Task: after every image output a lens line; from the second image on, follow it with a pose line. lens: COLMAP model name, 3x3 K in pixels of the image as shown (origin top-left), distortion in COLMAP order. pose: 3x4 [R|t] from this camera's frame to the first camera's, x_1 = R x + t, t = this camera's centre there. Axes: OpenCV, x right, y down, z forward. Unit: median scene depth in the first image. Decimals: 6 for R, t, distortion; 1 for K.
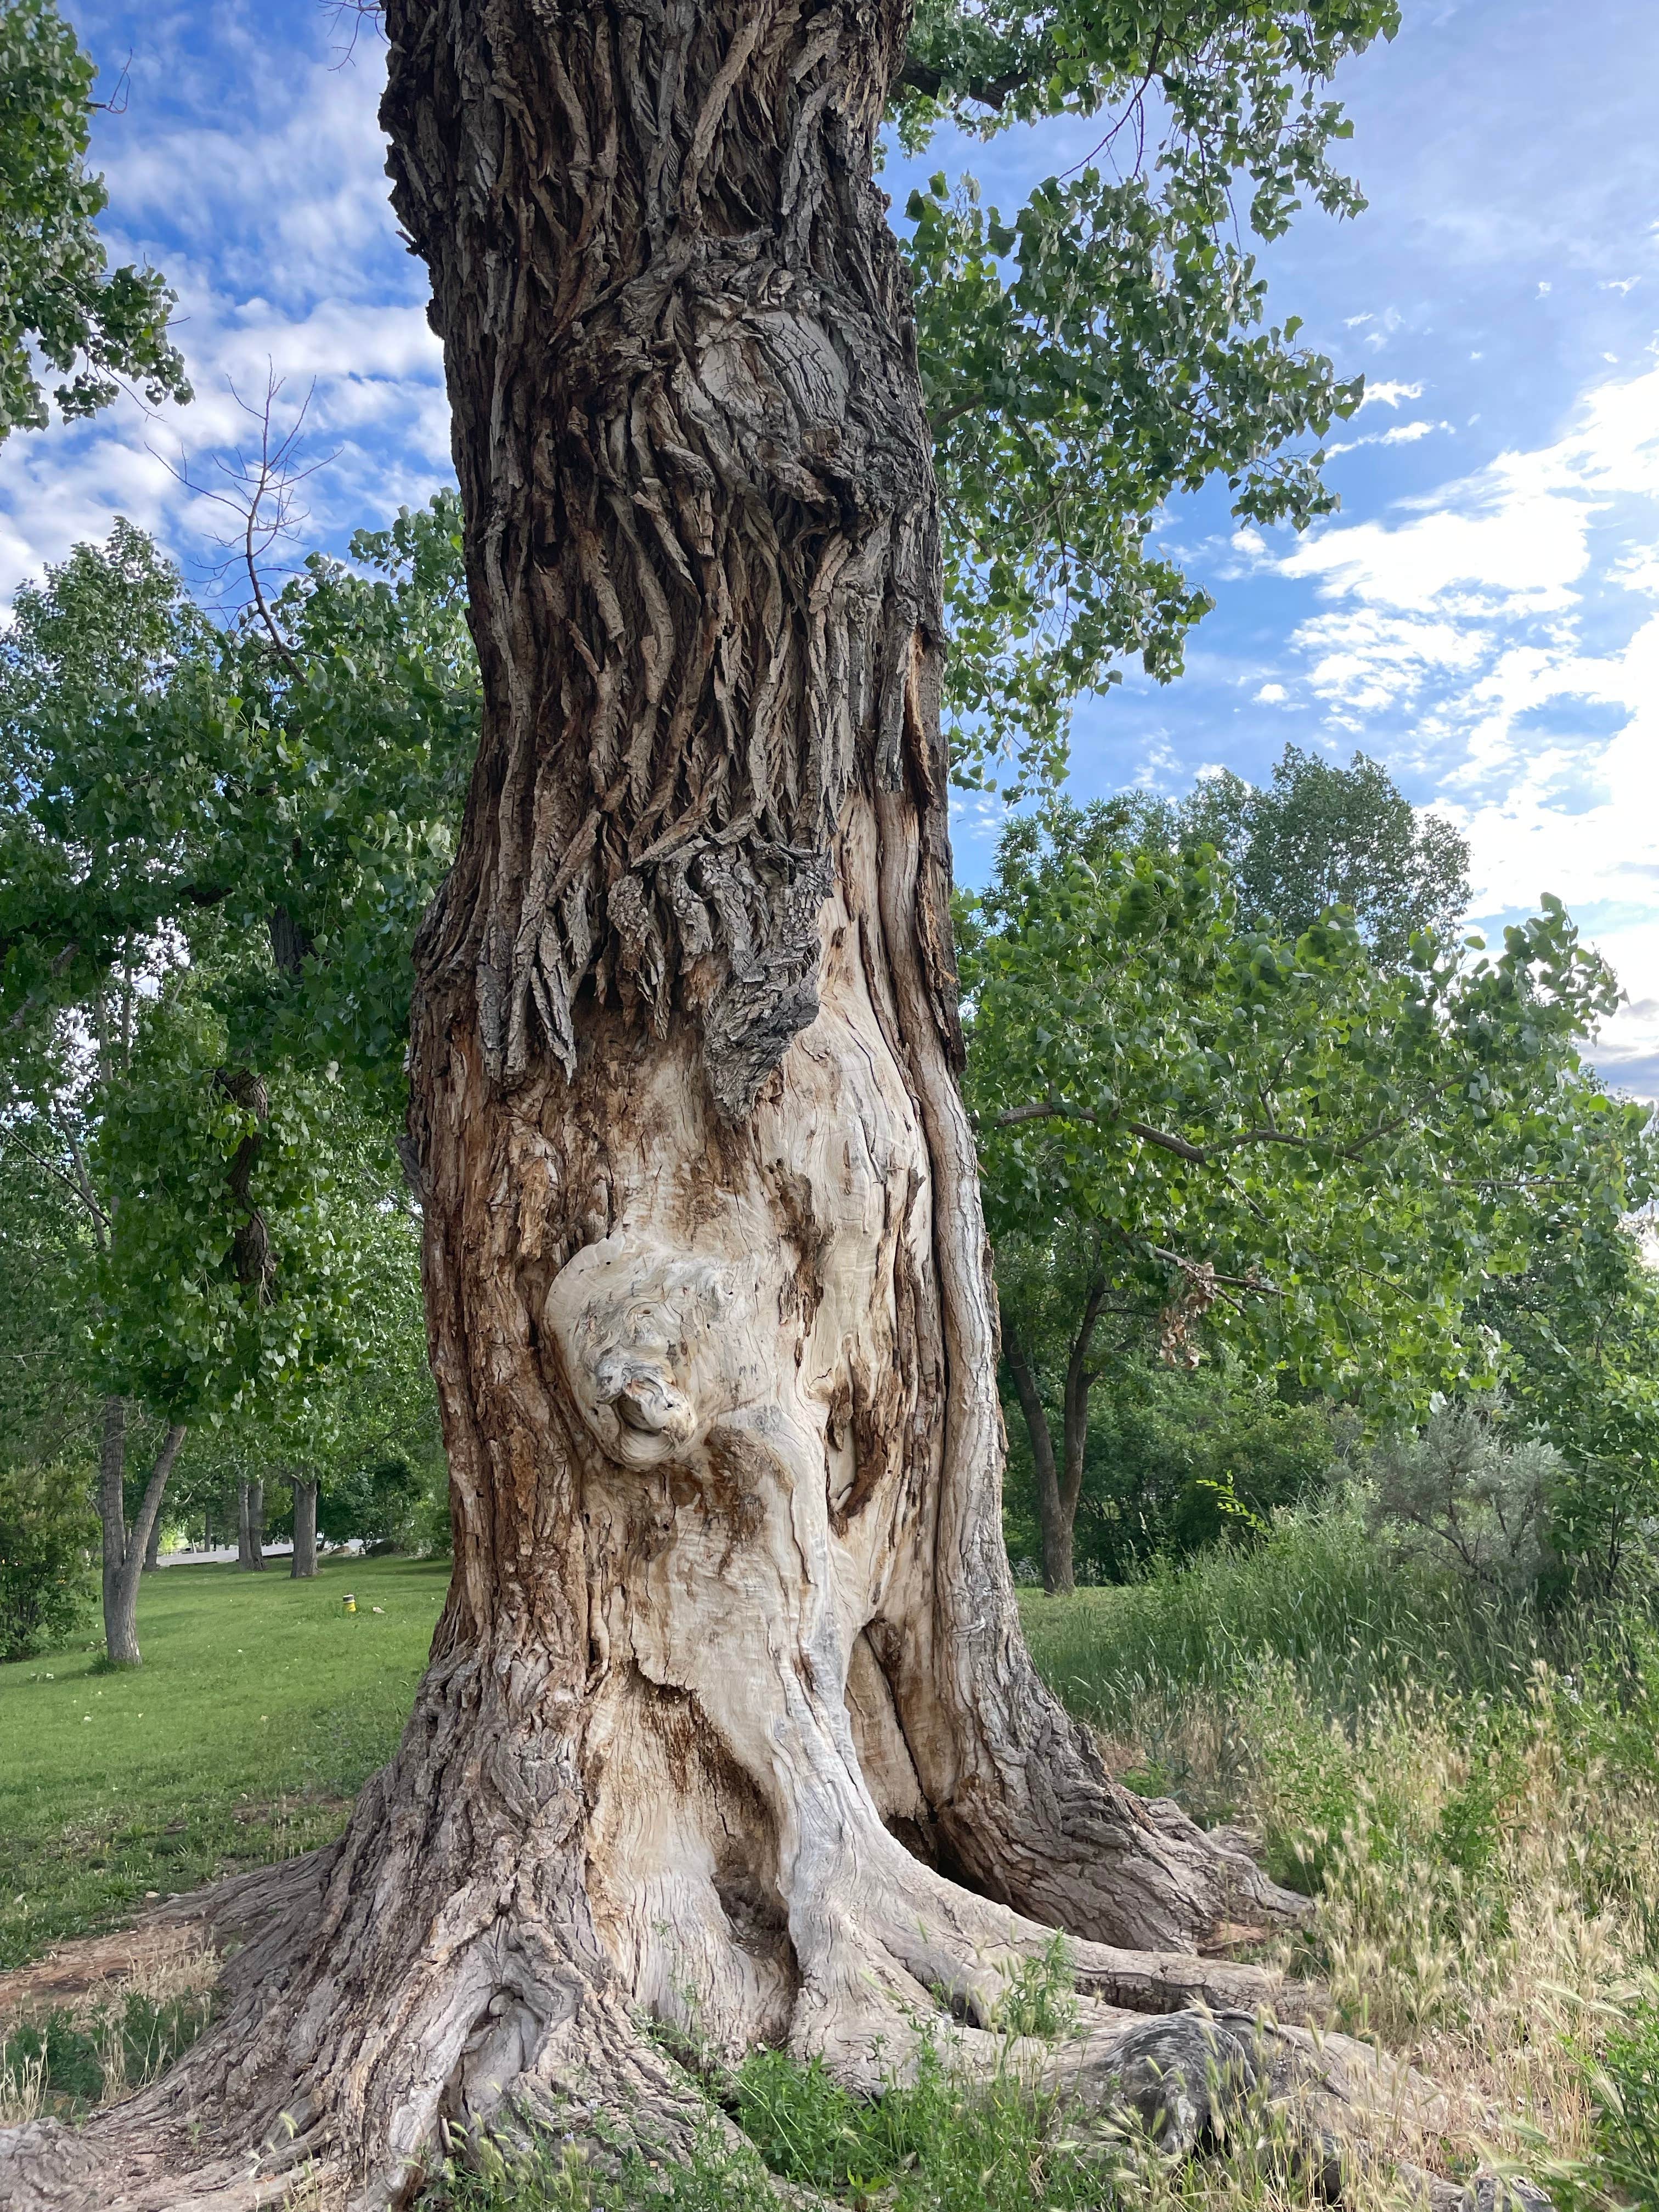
lens RADIAL K [[1628.4, 0, 829.5], [0, 1628.4, 1106.0], [0, 0, 1]] dist [0.065862, -0.094352]
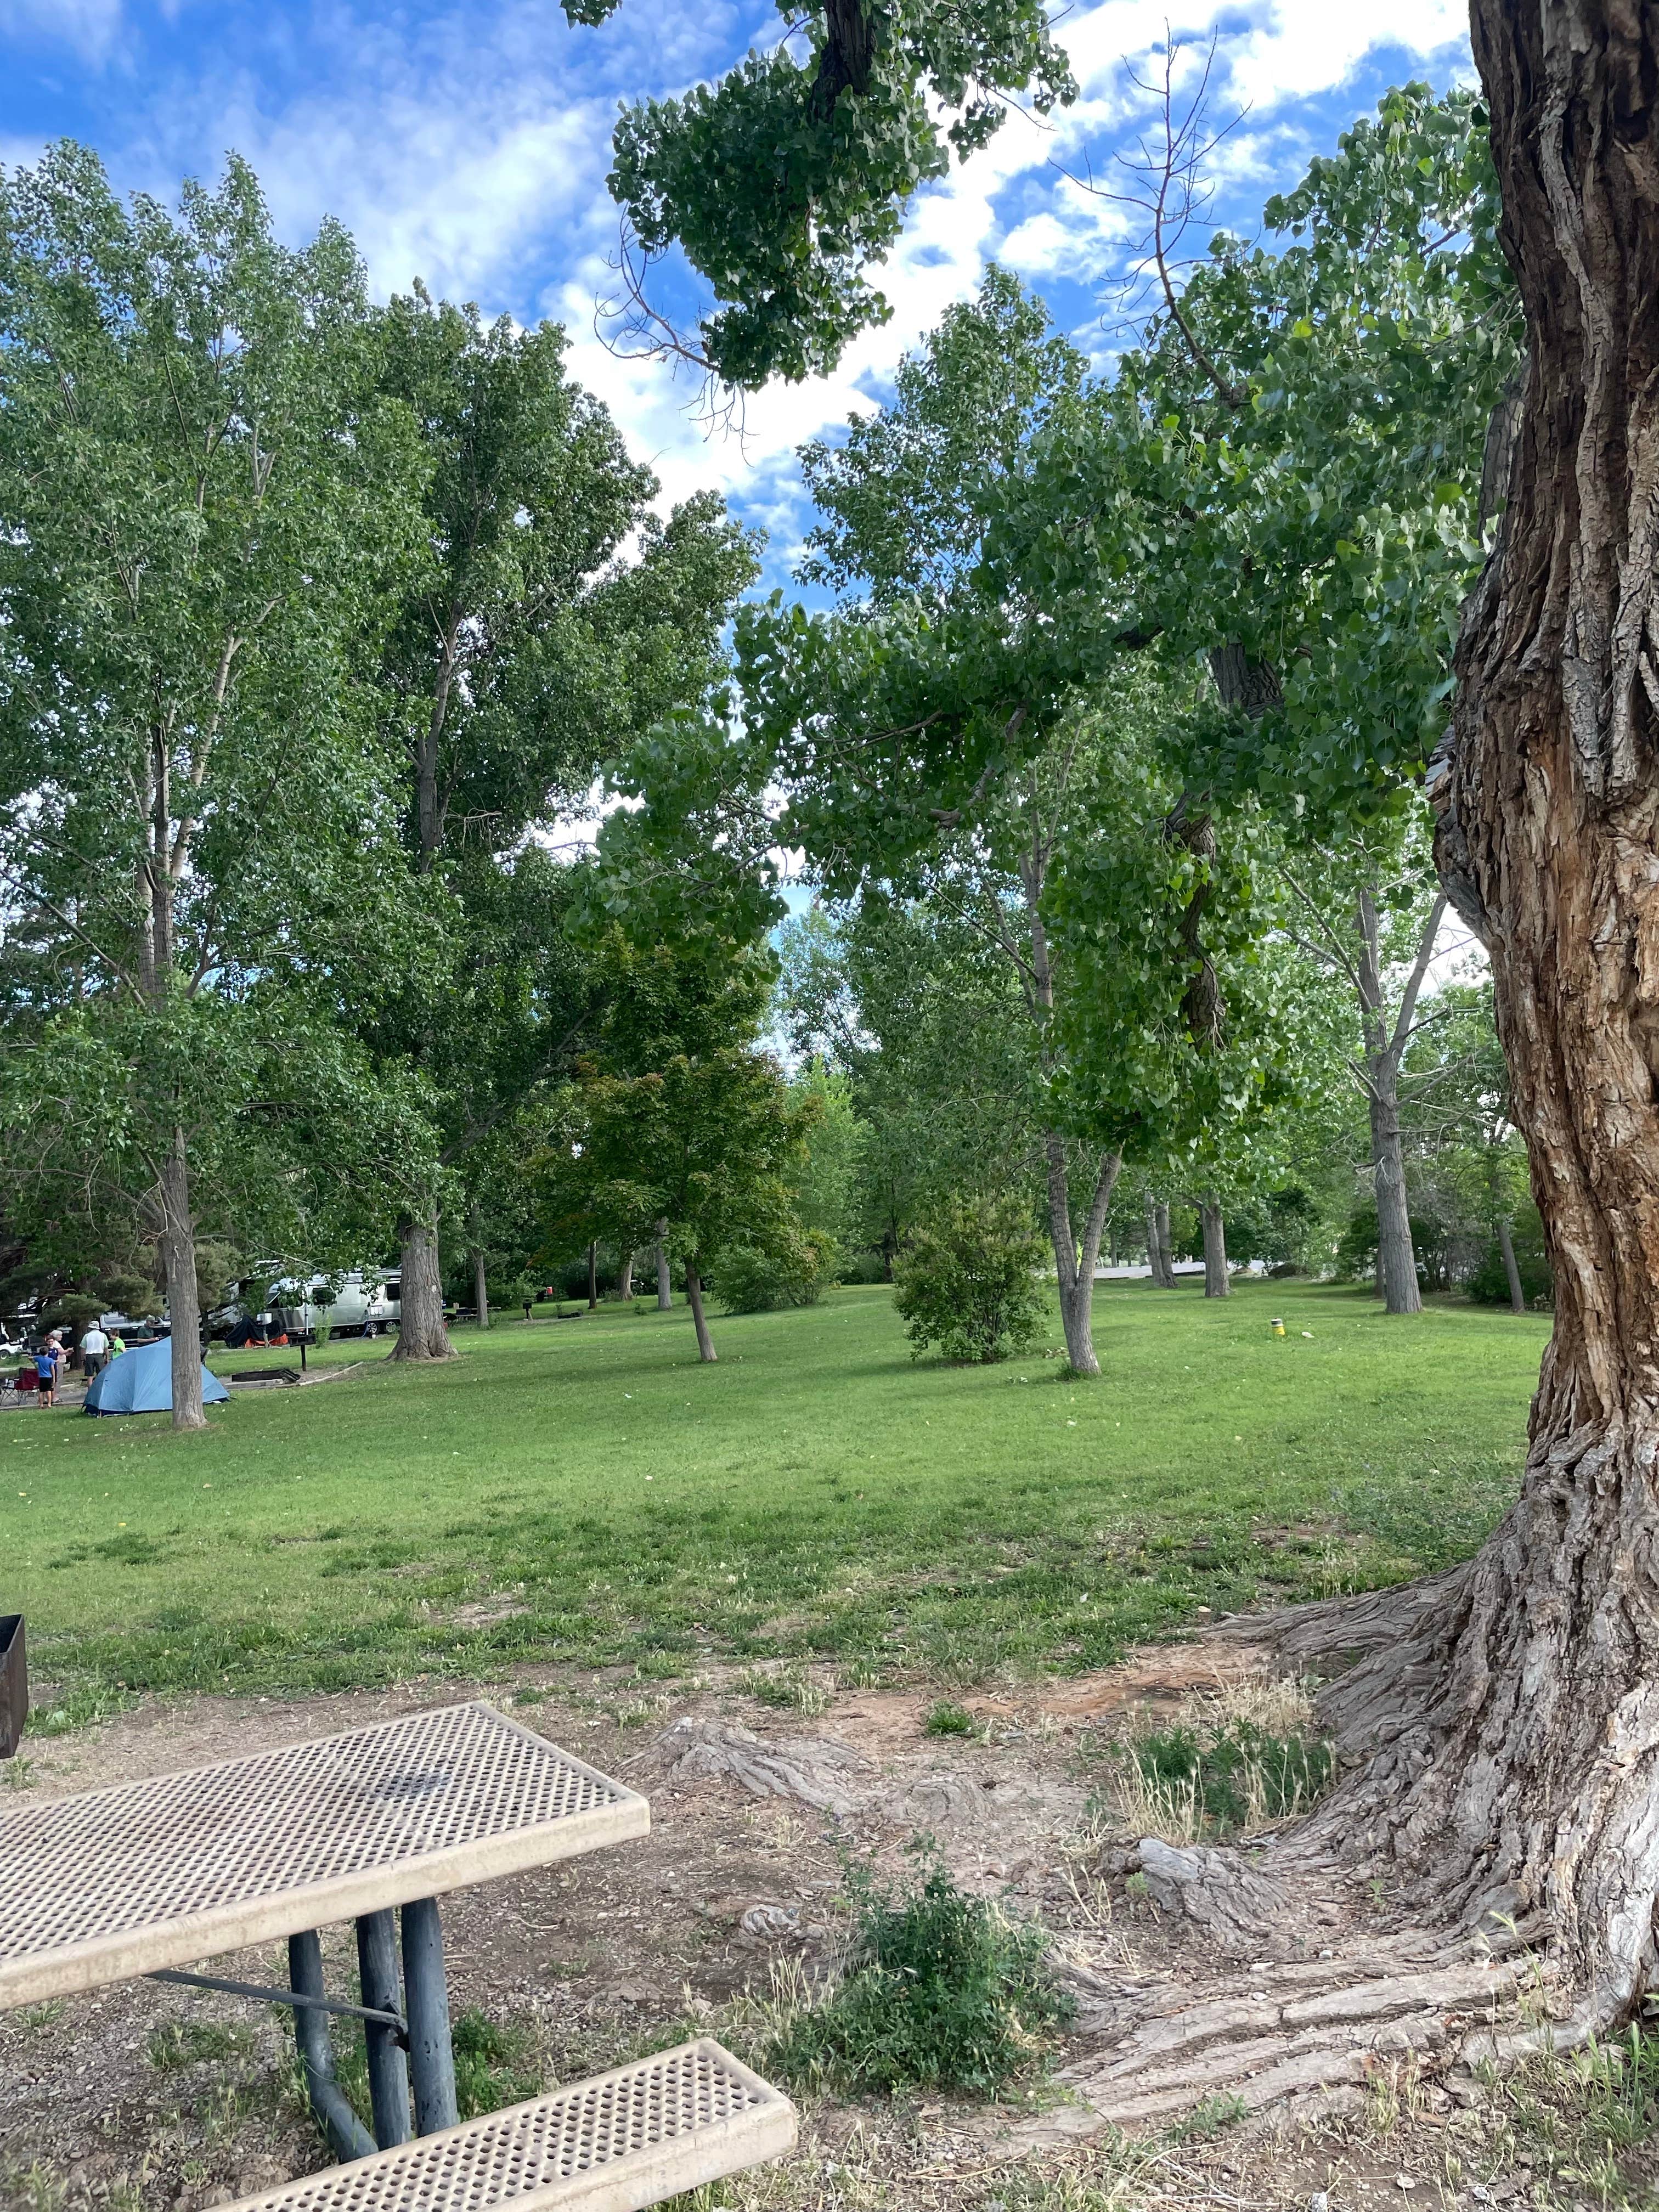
lens RADIAL K [[1594.9, 0, 829.5], [0, 1594.9, 1106.0], [0, 0, 1]] dist [0.089137, -0.120823]
pose [[0.880395, -0.022852, -0.473690, -0.159404], [0.103121, 0.984164, 0.144181, -0.019450], [0.462894, -0.175784, 0.868809, 0.054251]]
